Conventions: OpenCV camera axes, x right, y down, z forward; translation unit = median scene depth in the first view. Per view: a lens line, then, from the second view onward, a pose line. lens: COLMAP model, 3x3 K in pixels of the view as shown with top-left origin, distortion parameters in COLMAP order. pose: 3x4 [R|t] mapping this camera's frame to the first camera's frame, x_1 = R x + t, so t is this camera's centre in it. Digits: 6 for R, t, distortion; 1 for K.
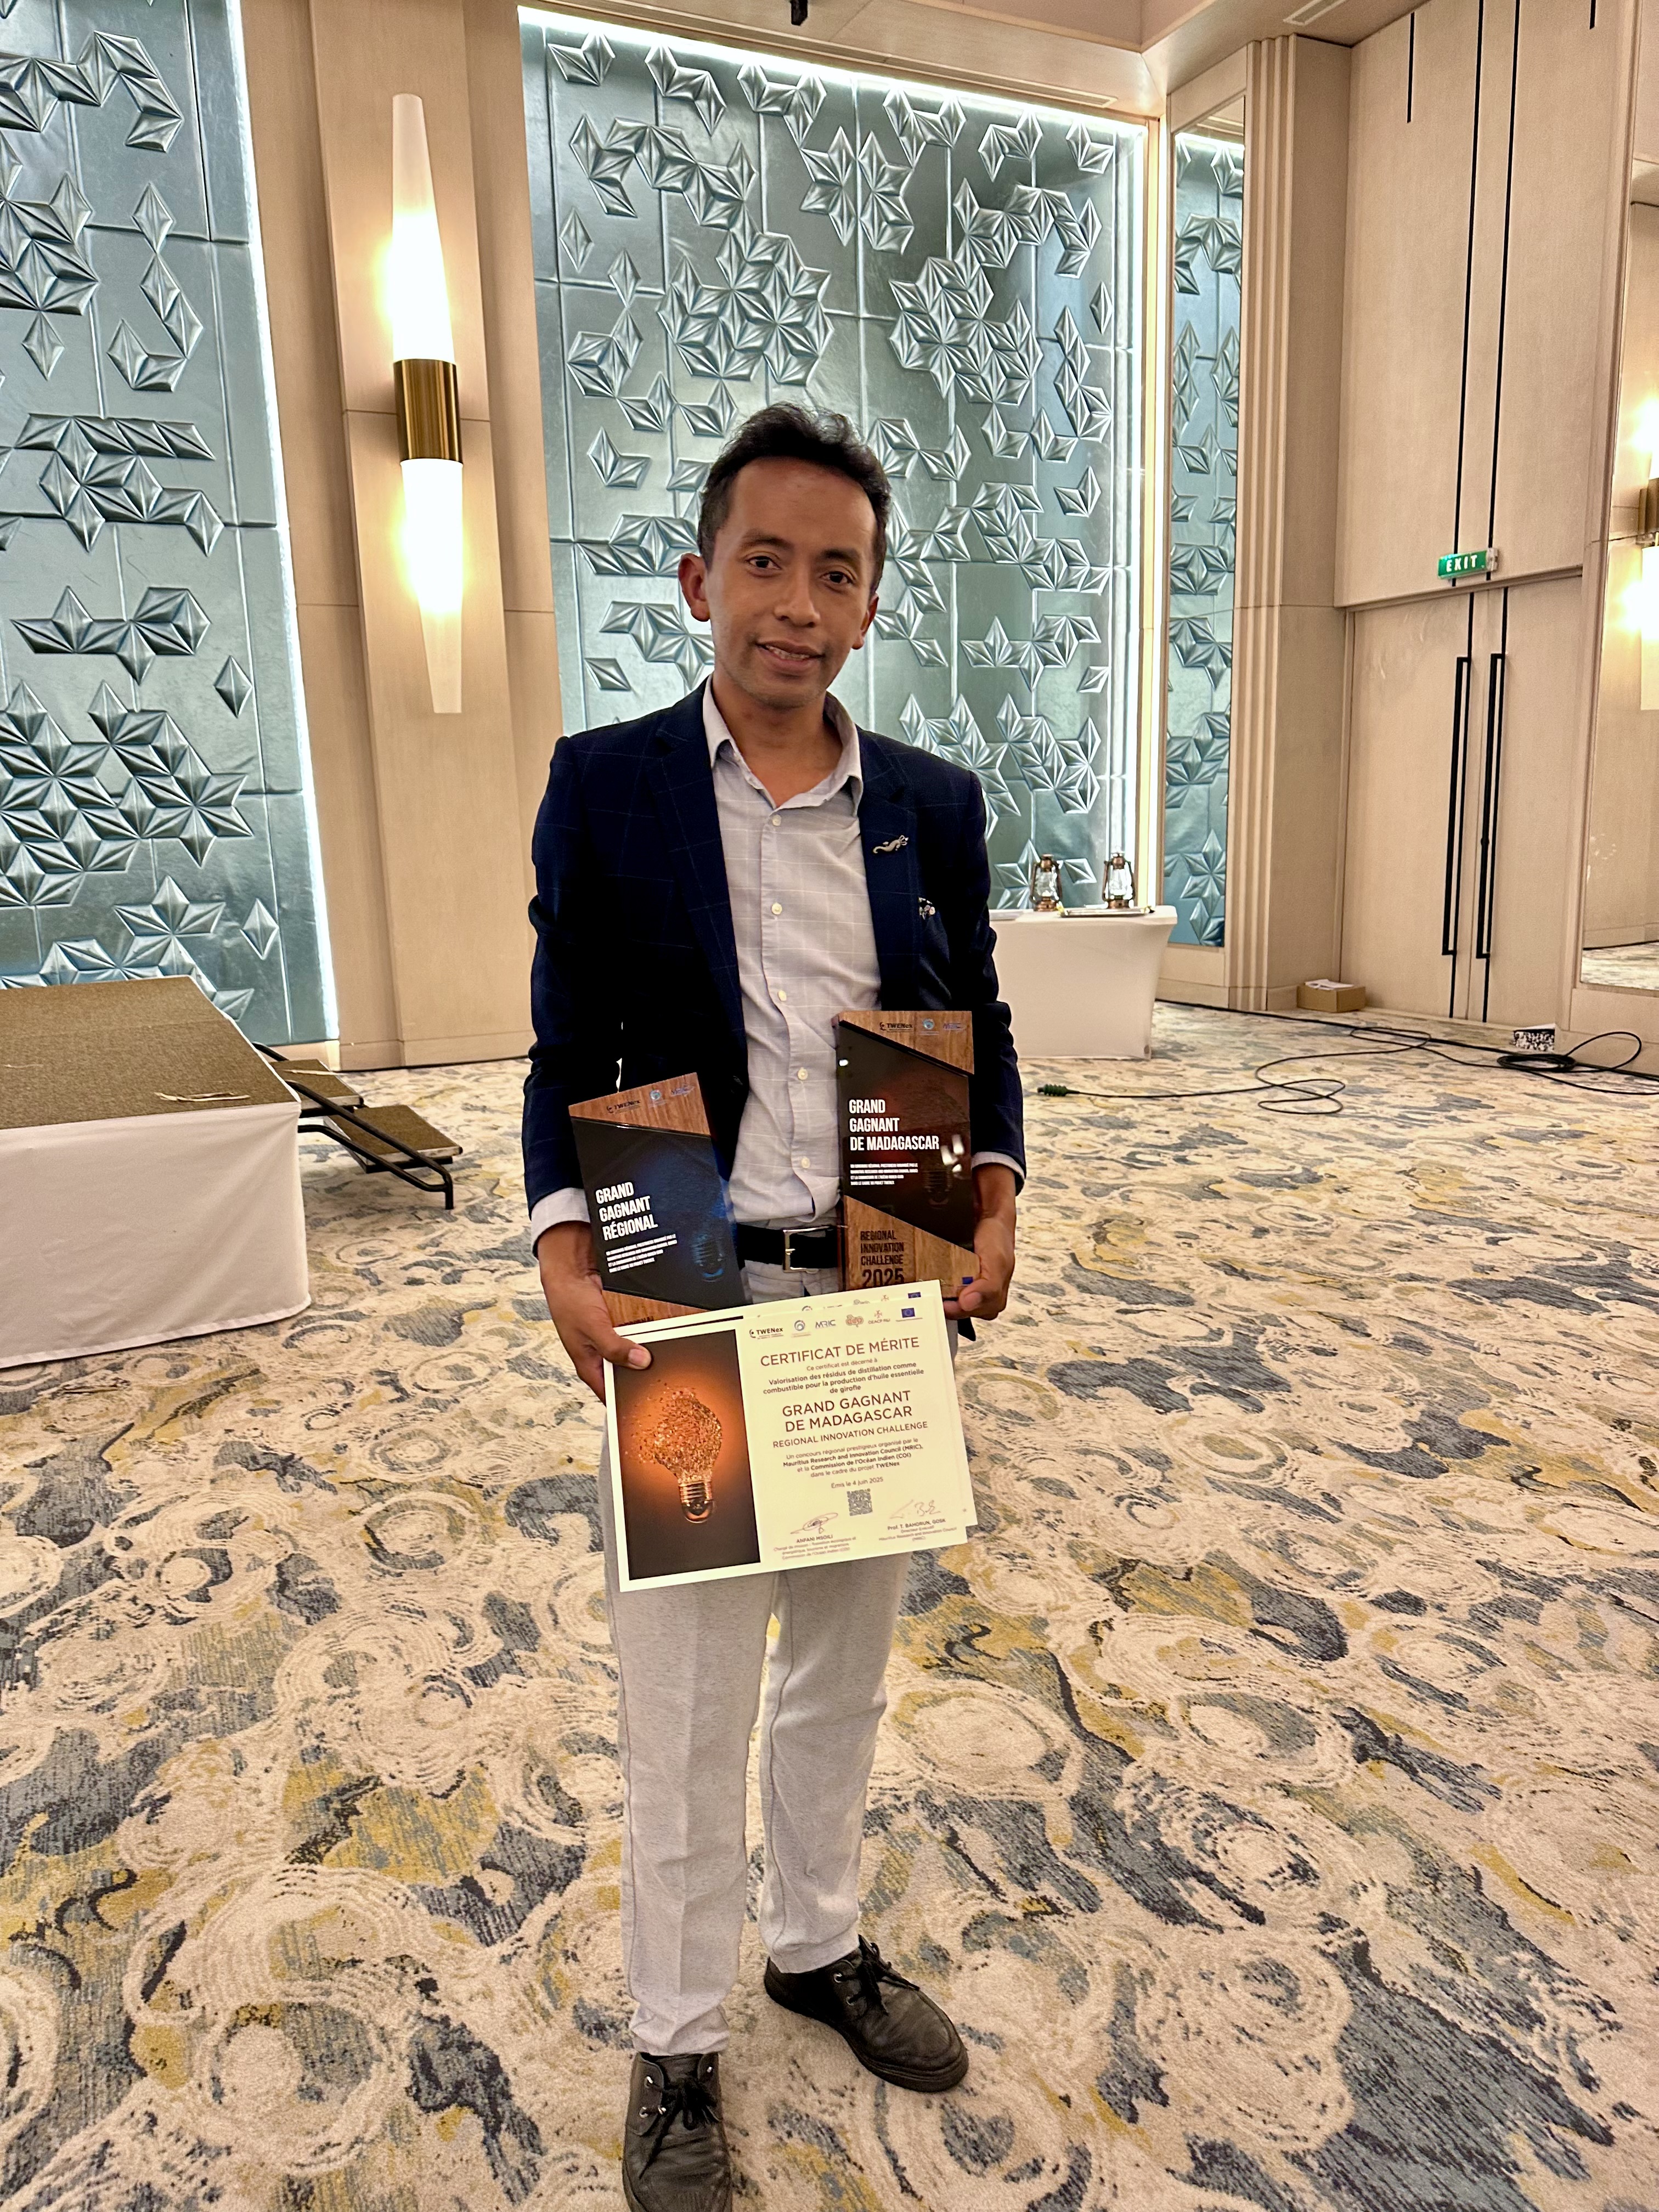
lens RADIAL K [[1521.5, 0, 826.6], [0, 1521.5, 1107.2], [0, 0, 1]] dist [0.000682, 0.002474]
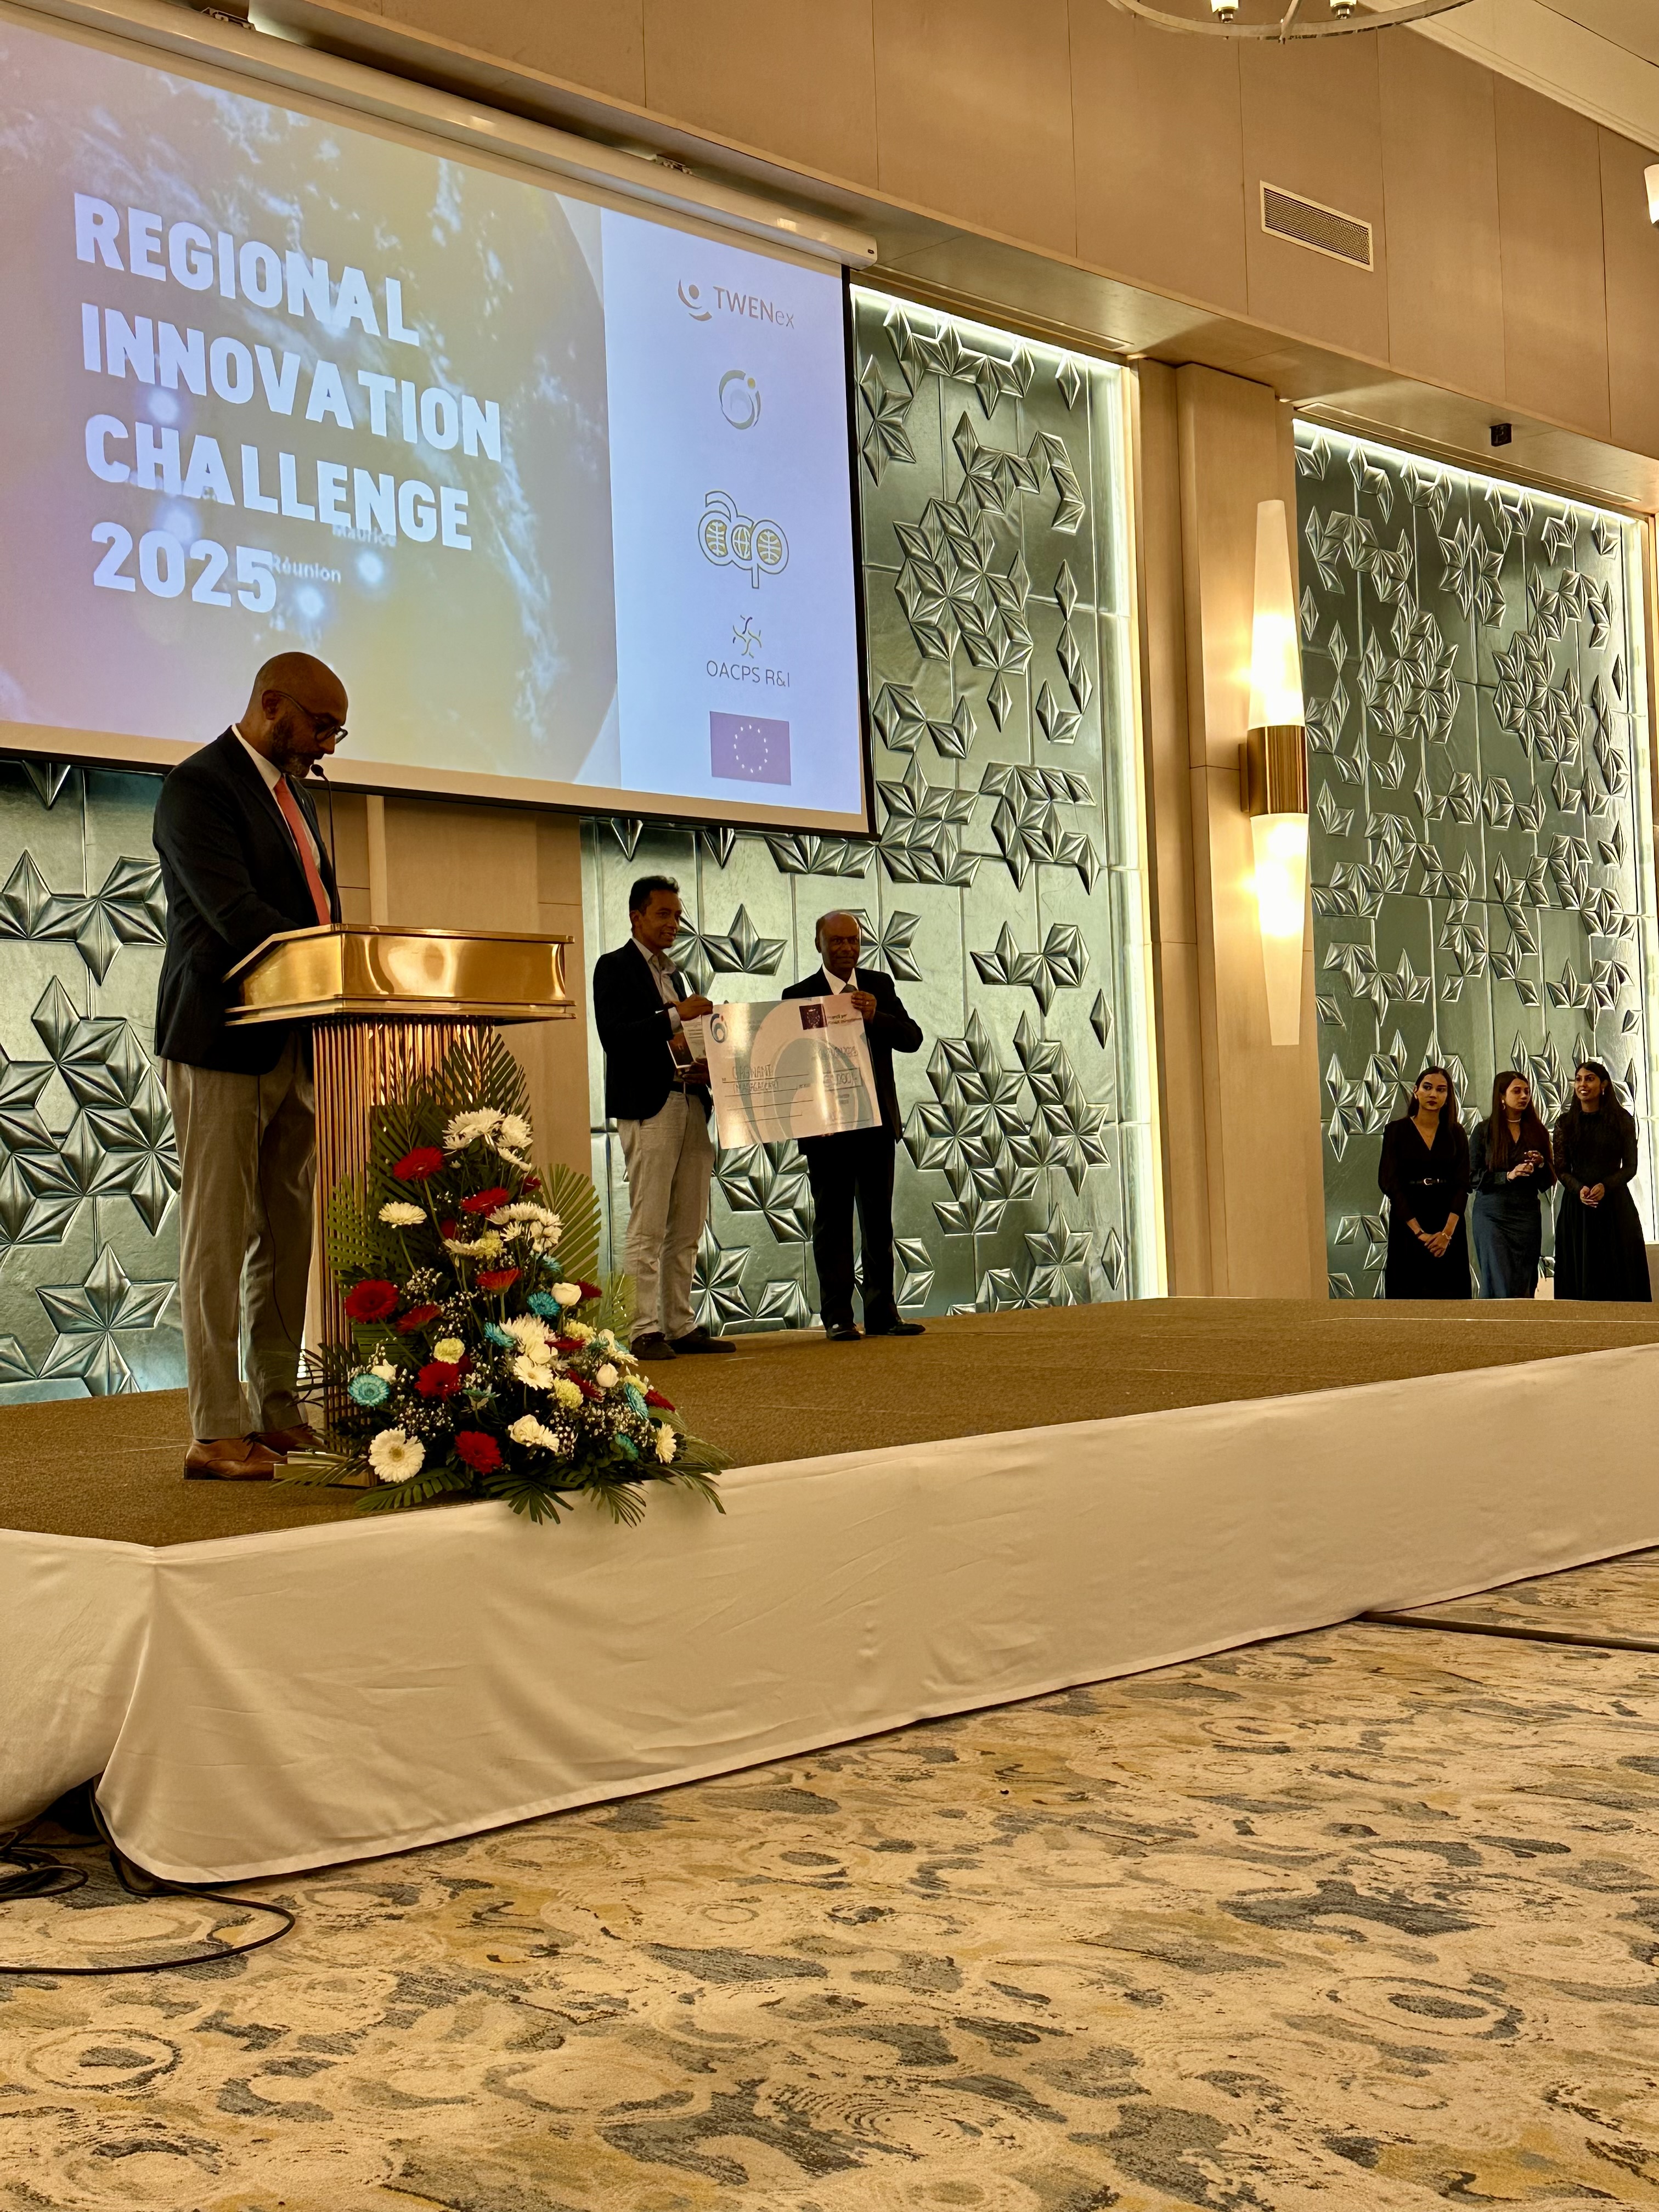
lens RADIAL K [[2642.8, 0, 829.4], [0, 2642.8, 1101.7], [0, 0, 1]] dist [0.060340, 0.000000]
pose [[0.940833, 0.012402, 0.338644, -0.119827], [0.063920, 0.974896, -0.213287, 0.014269], [-0.332788, 0.222313, 0.916422, -0.054242]]
